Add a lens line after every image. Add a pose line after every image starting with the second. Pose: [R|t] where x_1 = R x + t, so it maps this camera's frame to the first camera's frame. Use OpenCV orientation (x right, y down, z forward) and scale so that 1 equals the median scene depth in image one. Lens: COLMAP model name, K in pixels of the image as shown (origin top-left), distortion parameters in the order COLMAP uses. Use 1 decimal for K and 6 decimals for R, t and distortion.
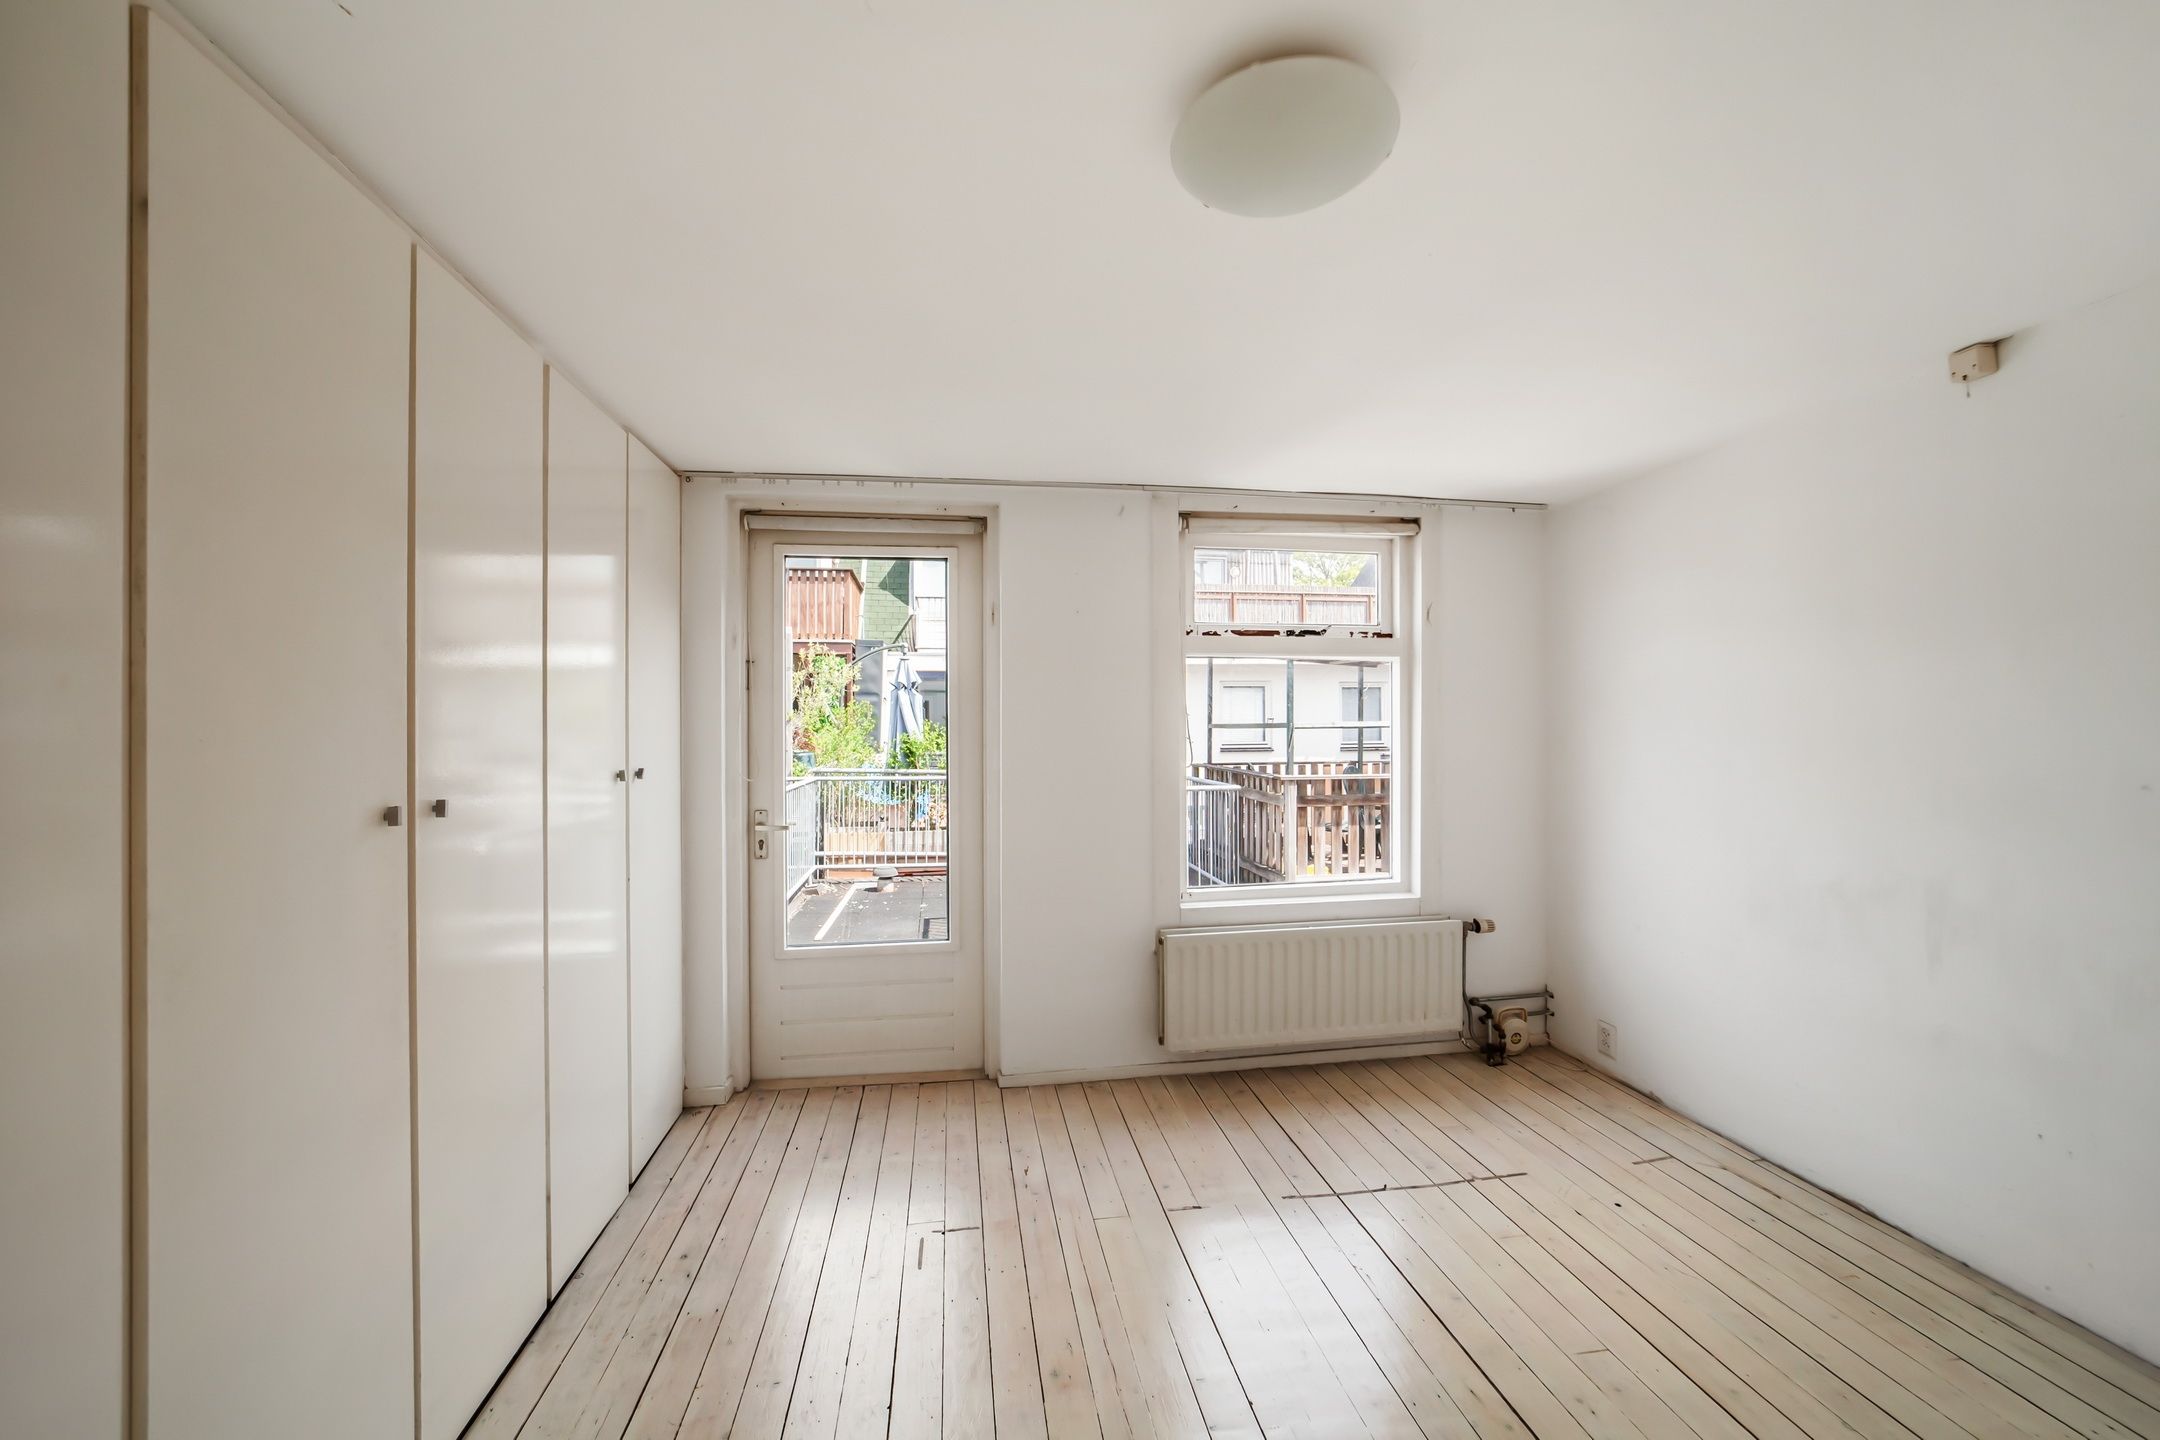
lens RADIAL K [[868.6, 0, 1072.5], [0, 868.6, 729.1], [0, 0, 1]] dist [-0.017385, 0.001316]
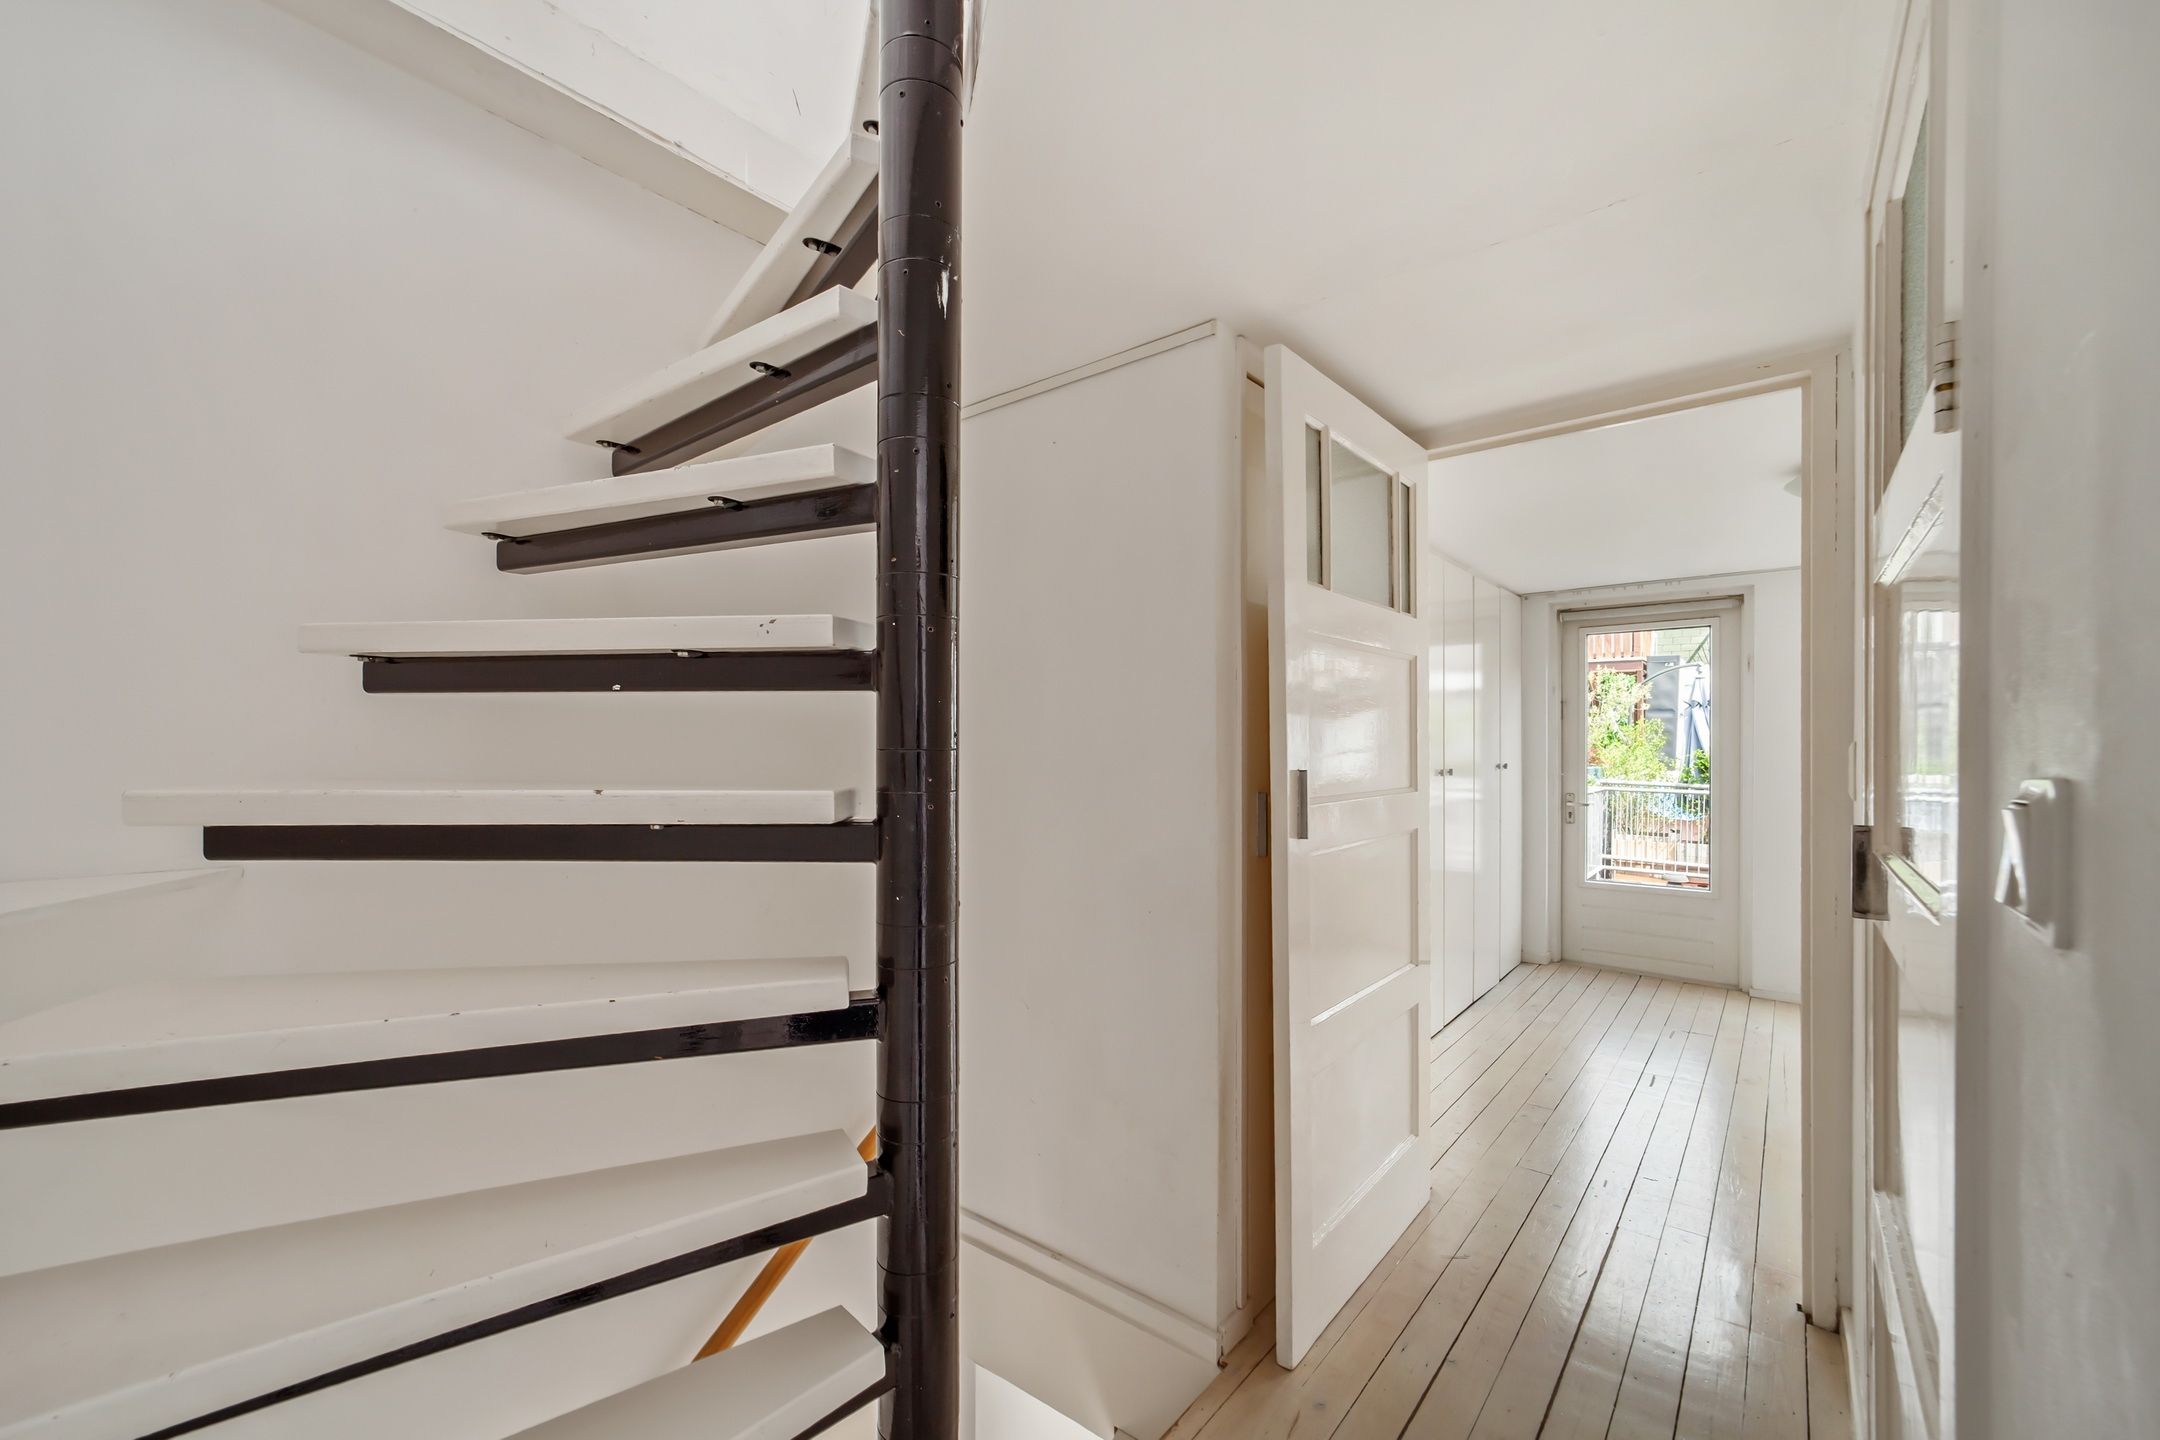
lens RADIAL K [[868.6, 0, 1075.9], [0, 868.6, 738.4], [0, 0, 1]] dist [-0.017385, 0.001316]
pose [[0.672316, 0.003068, -0.740258, 0.069869], [-0.008243, 0.999960, -0.003342, 0.001074], [0.740219, 0.008349, 0.672314, -0.250930]]
